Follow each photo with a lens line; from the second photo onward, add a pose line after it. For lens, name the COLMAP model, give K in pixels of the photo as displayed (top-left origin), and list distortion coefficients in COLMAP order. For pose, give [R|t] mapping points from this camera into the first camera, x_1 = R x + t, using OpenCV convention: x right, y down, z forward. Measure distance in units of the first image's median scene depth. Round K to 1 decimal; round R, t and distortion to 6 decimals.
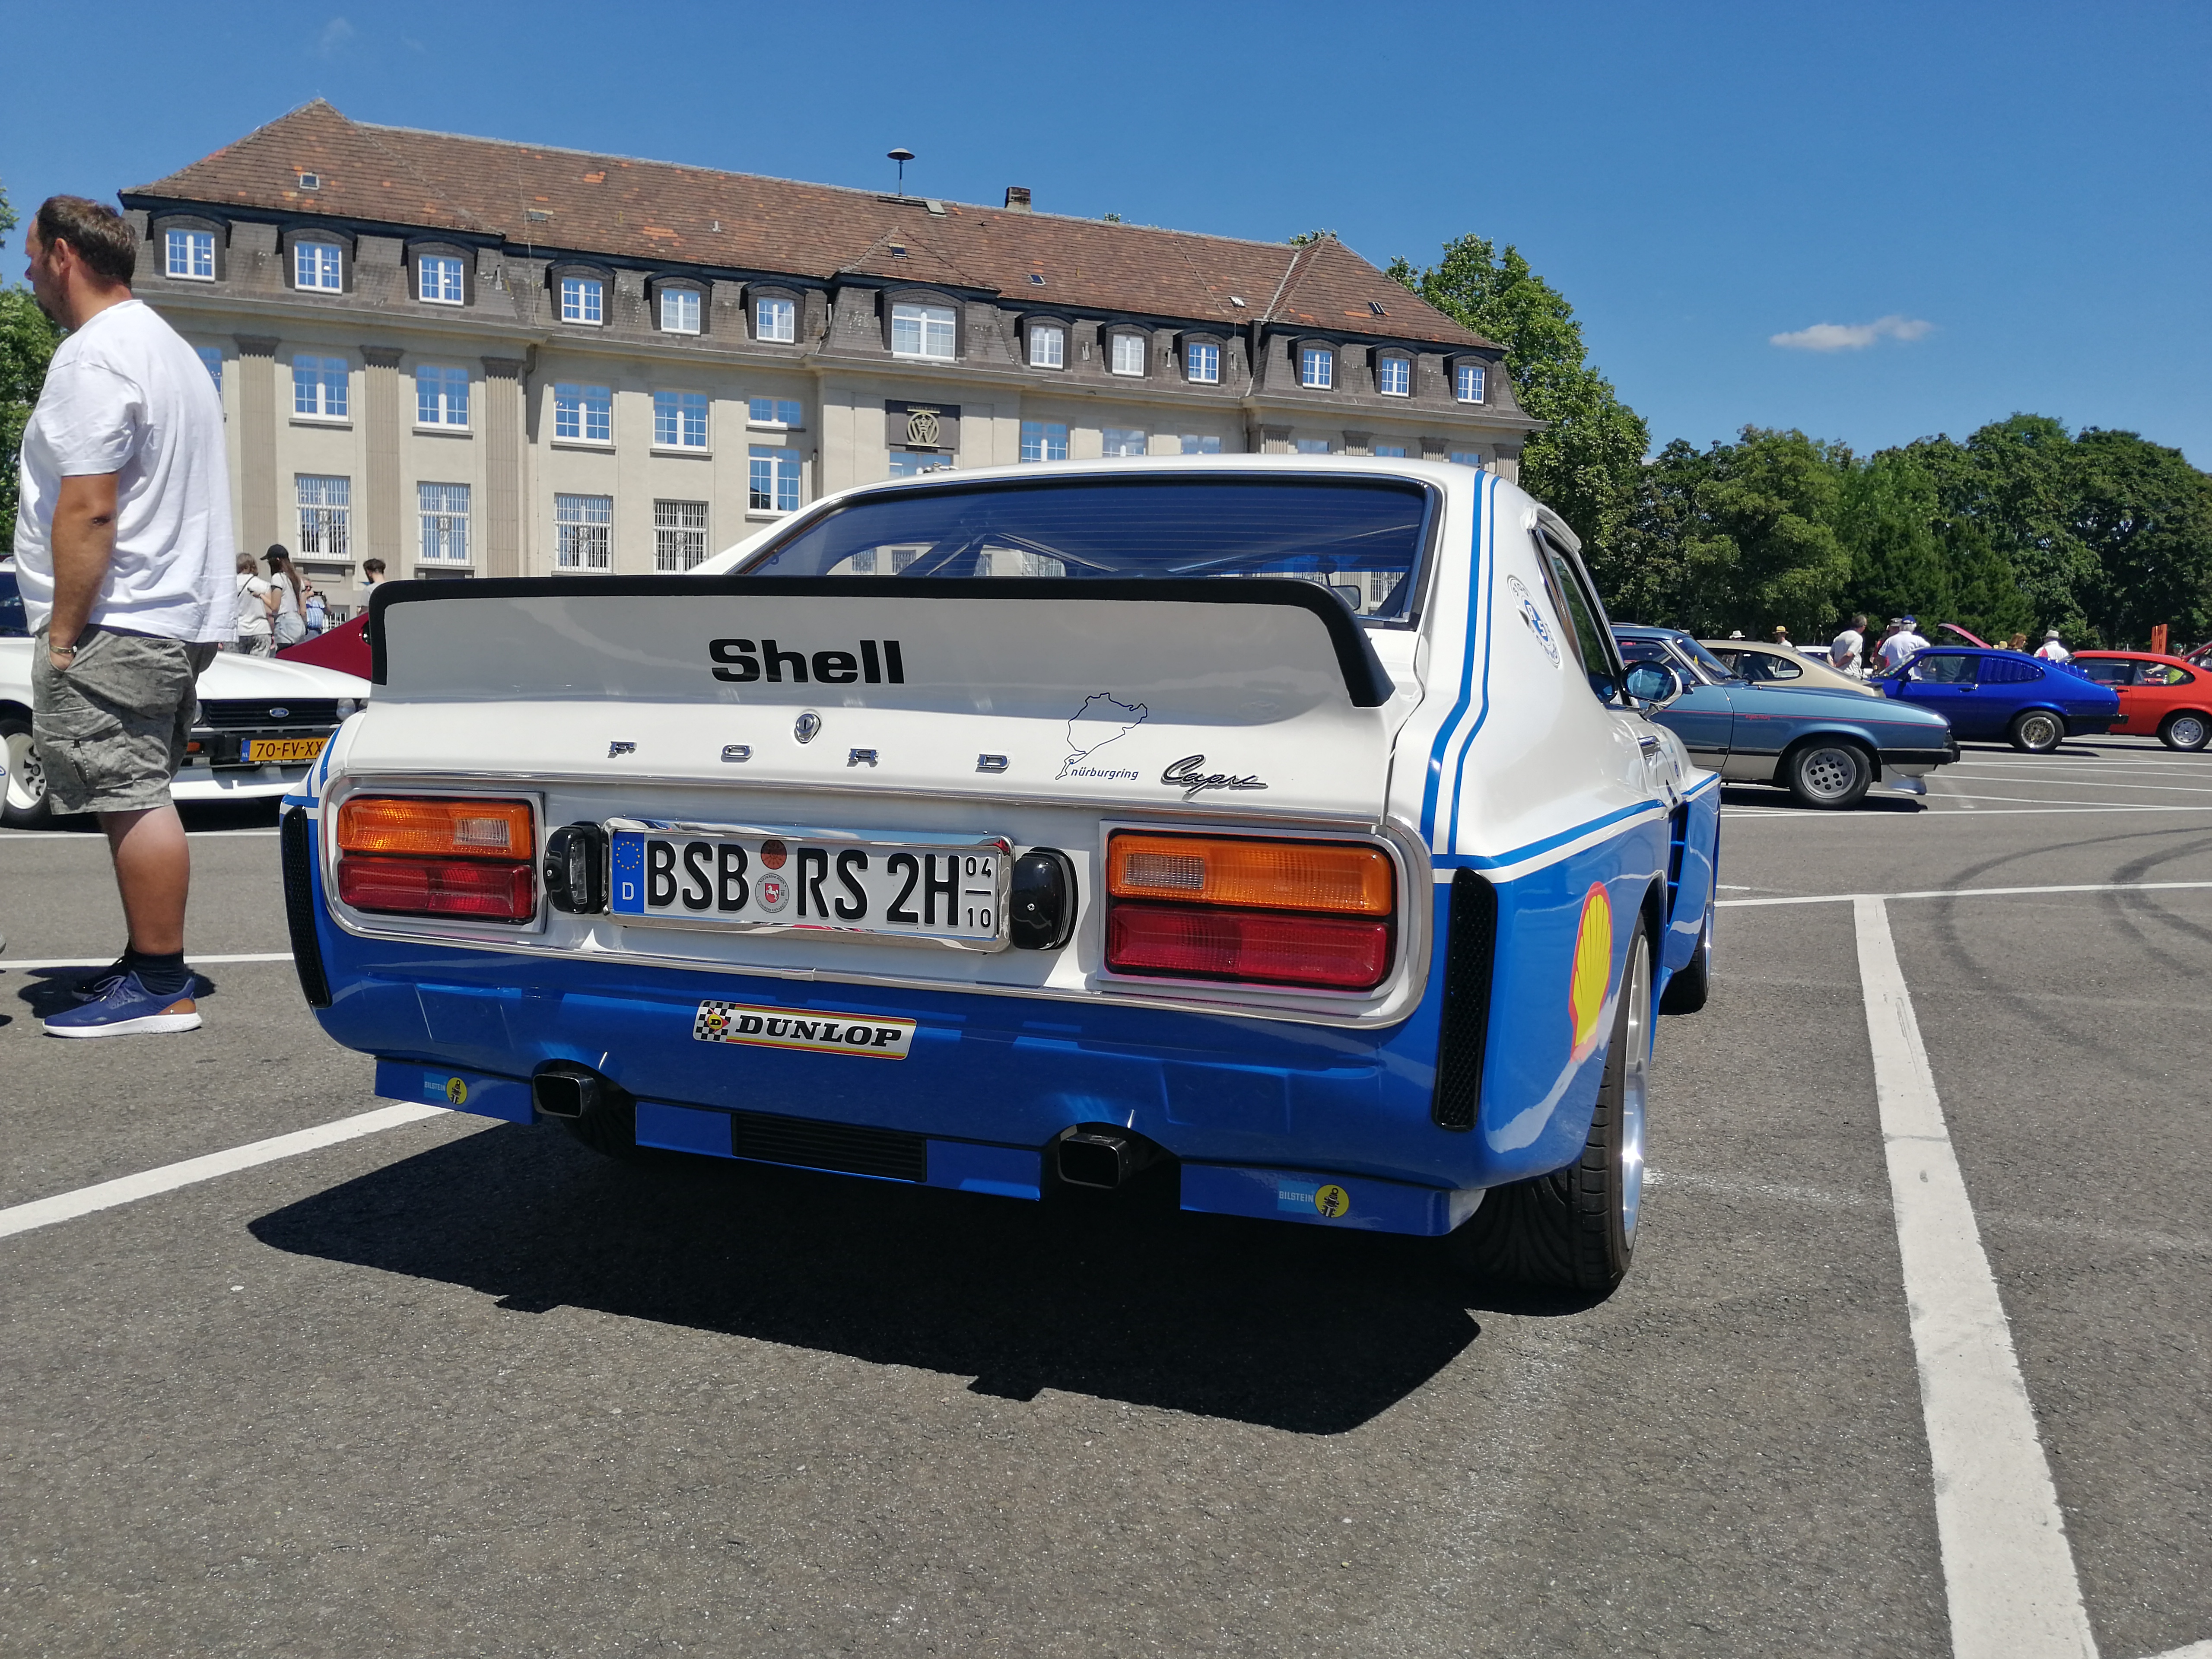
lens RADIAL K [[1635.2, 0, 1106.0], [0, 1635.2, 829.5], [0, 0, 1]] dist [0.003090, -0.052498]
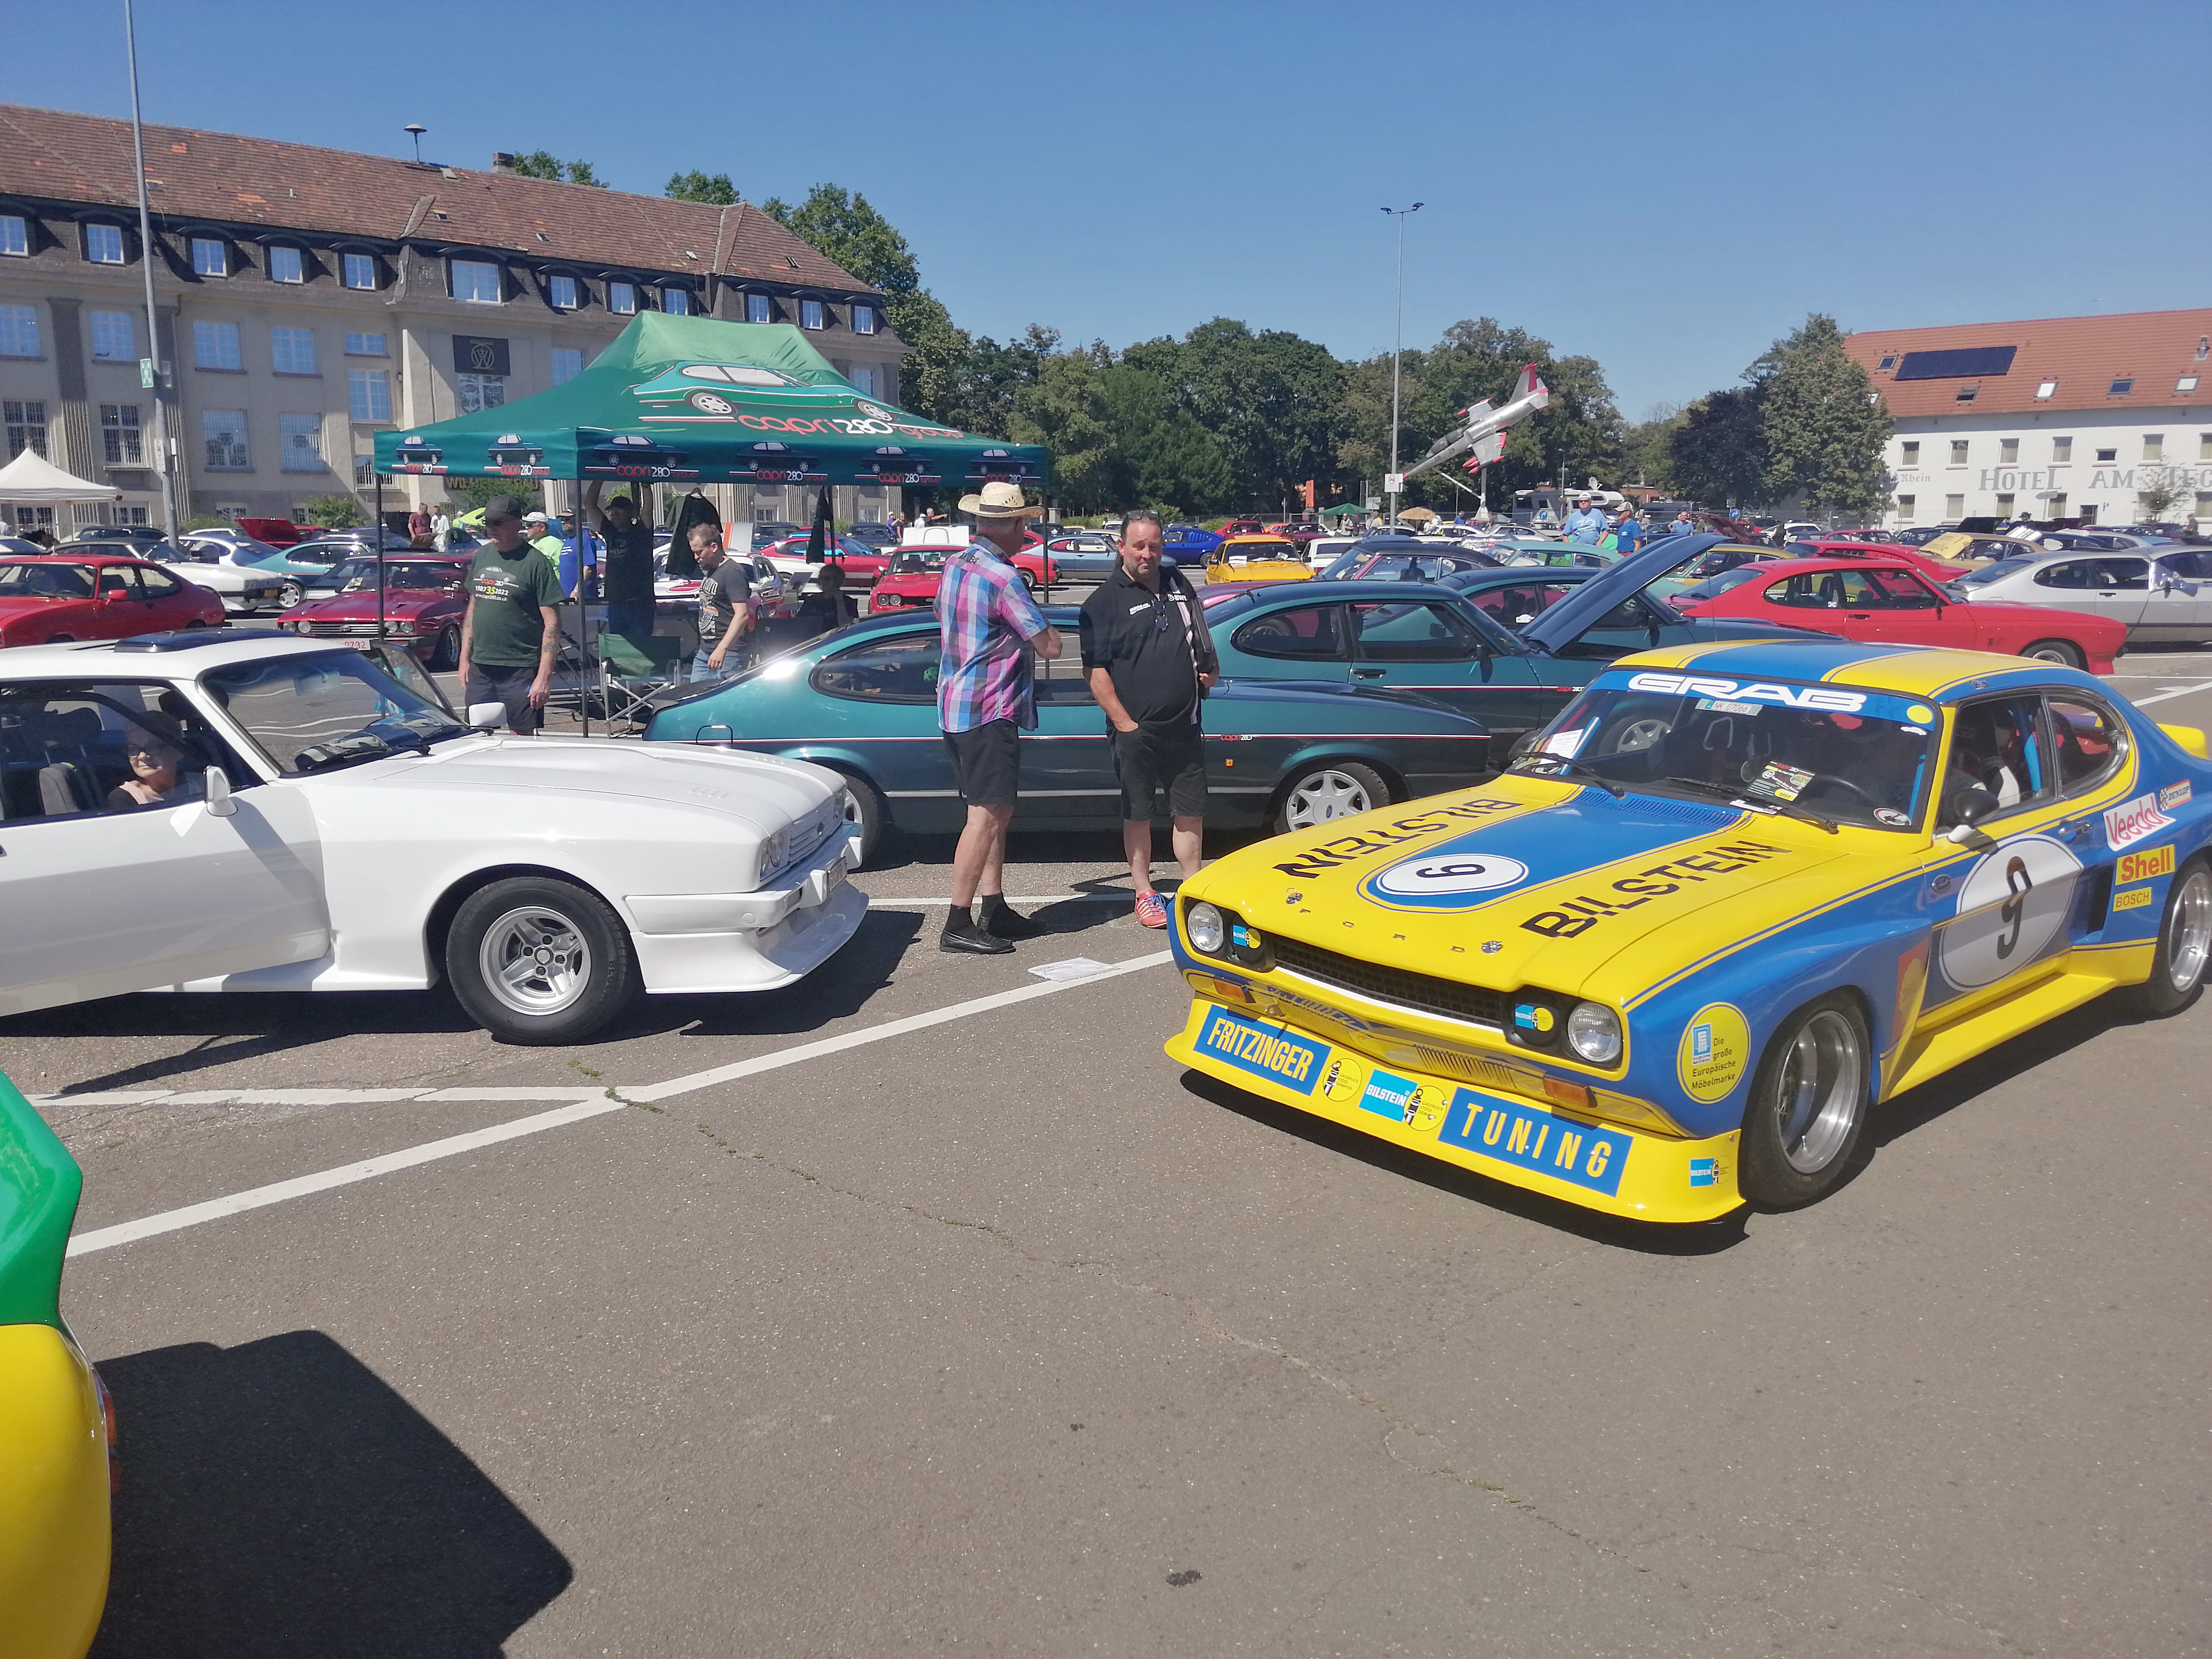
lens RADIAL K [[1635.2, 0, 1106.0], [0, 1635.2, 829.5], [0, 0, 1]] dist [0.003090, -0.052498]
pose [[0.912681, -0.101395, 0.395895, -0.144808], [0.063708, 0.992189, 0.107245, 0.021983], [-0.403677, -0.072659, 0.912012, -0.316968]]
